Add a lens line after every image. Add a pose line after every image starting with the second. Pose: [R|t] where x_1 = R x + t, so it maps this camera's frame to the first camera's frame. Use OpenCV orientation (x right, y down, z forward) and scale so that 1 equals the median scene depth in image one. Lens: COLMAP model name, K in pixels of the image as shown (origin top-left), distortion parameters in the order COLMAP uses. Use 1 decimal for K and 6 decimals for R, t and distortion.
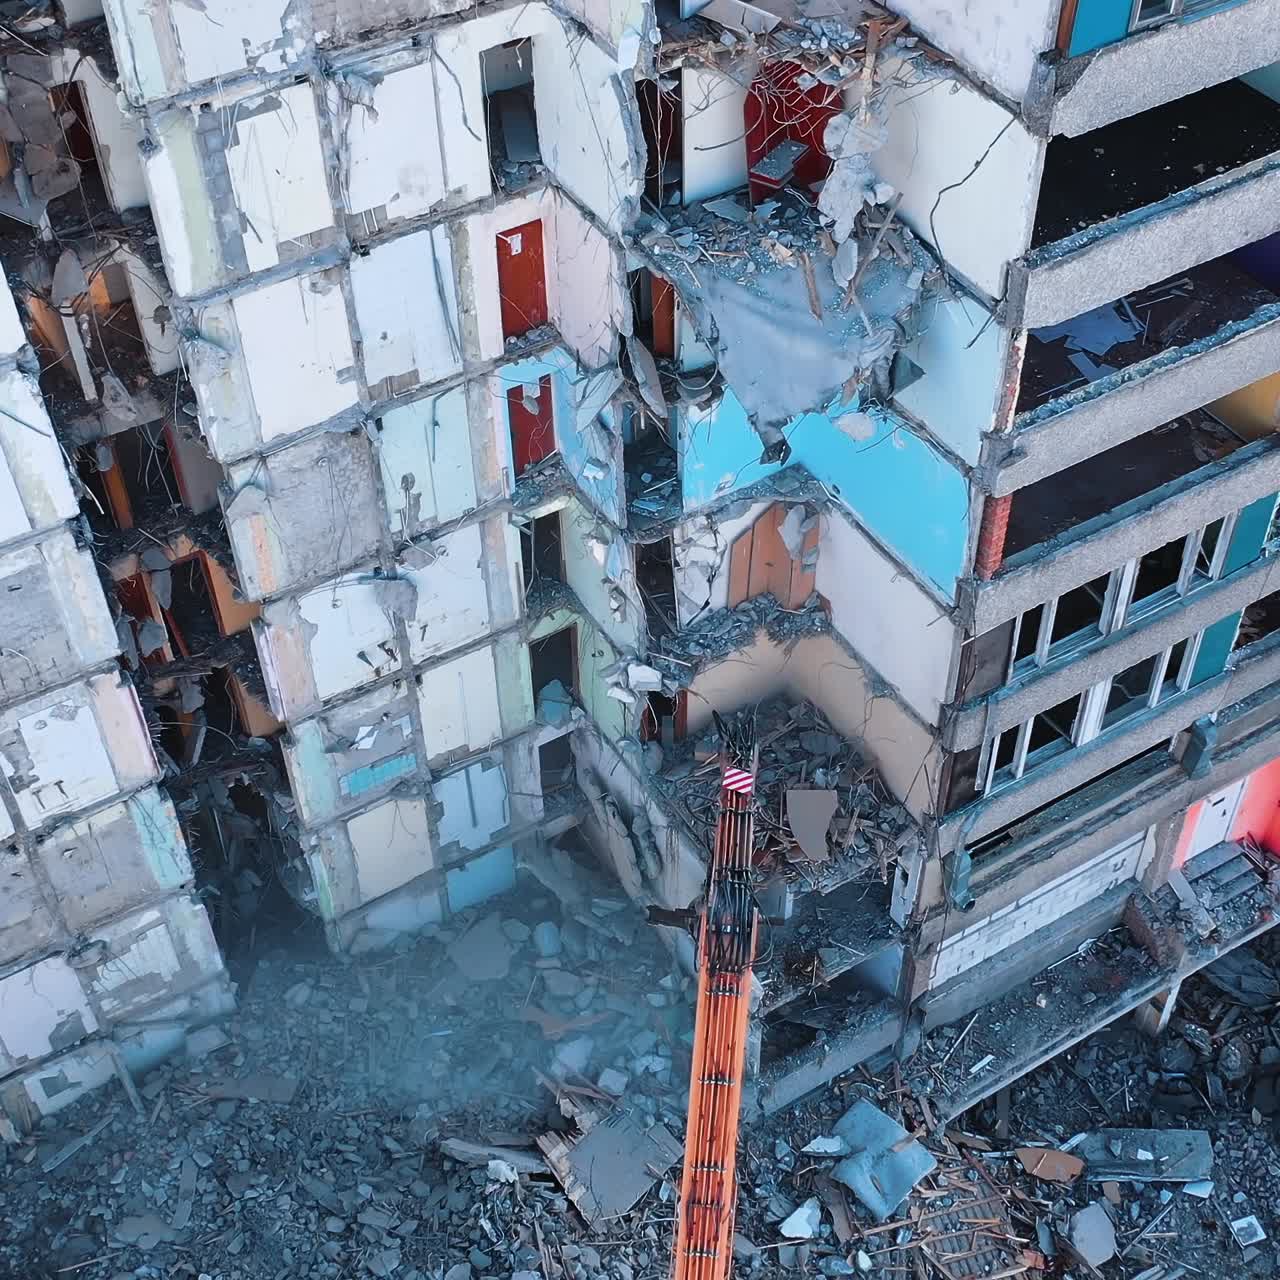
lens RADIAL K [[1754.4, 0, 663.4], [0, 1754.4, 653.5], [0, 0, 1]] dist [0.006030, 0.000000]
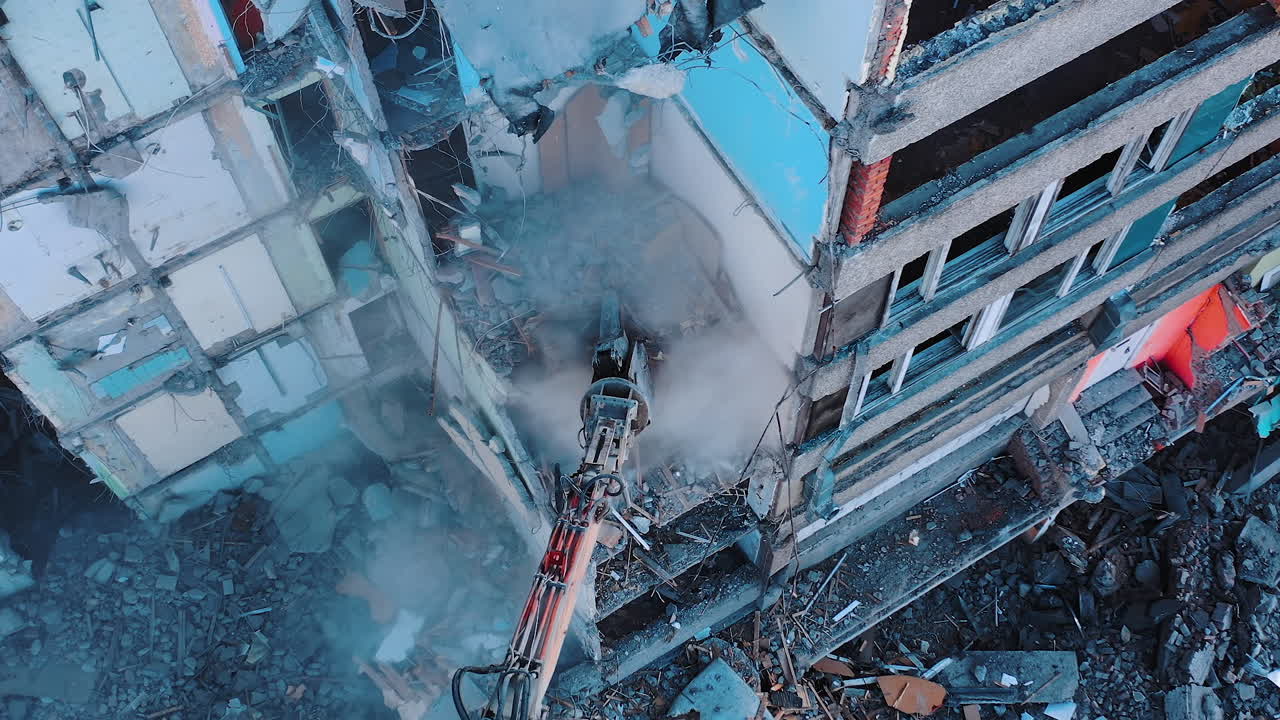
lens RADIAL K [[1405.7, 0, 645.6], [0, 1405.7, 356.0], [0, 0, 1]] dist [0.002146, 0.000000]
pose [[0.999959, 0.009092, 0.000175, 0.085065], [-0.008745, 0.956211, 0.292547, -0.147030], [0.002492, -0.292537, 0.956251, 0.371619]]
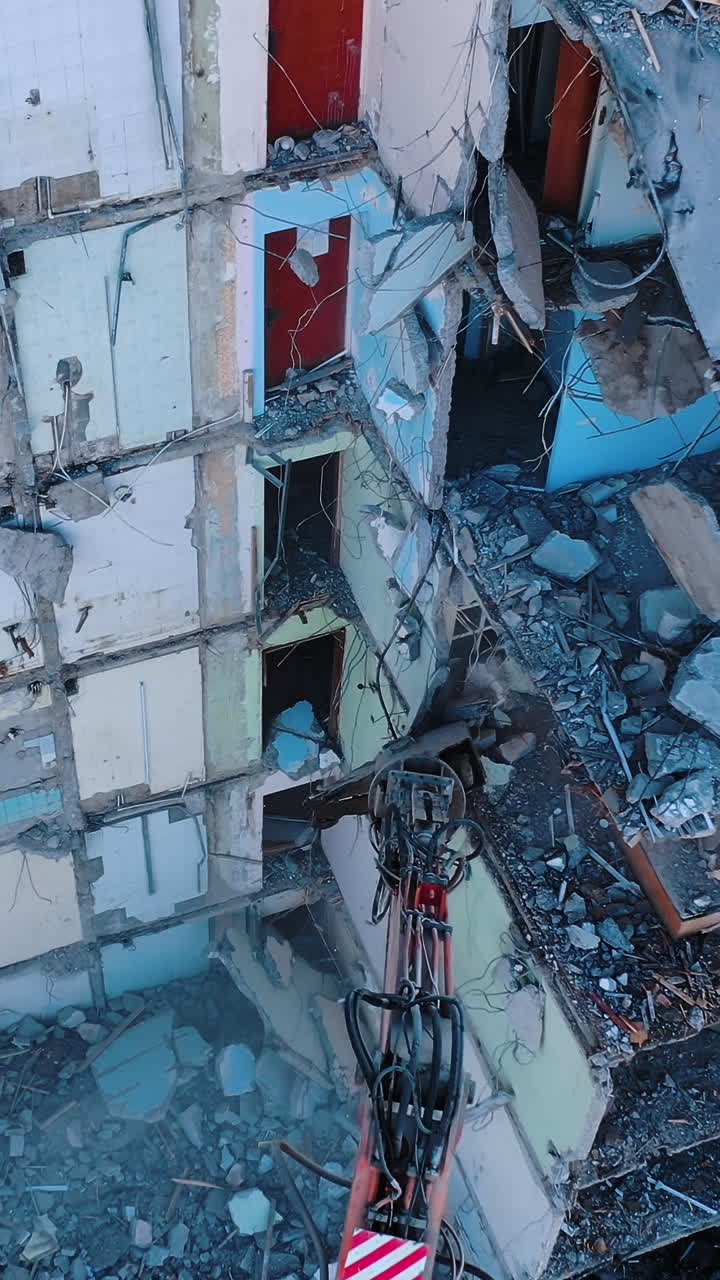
lens RADIAL K [[1777.7, 0, 263.3], [0, 1777.7, 637.5], [0, 0, 1]] dist [-0.012092, 0.000000]
pose [[0.976514, 0.171690, -0.130168, 0.004515], [-0.162310, 0.983523, 0.079609, -0.063350], [0.141691, -0.056612, 0.988291, 0.399767]]
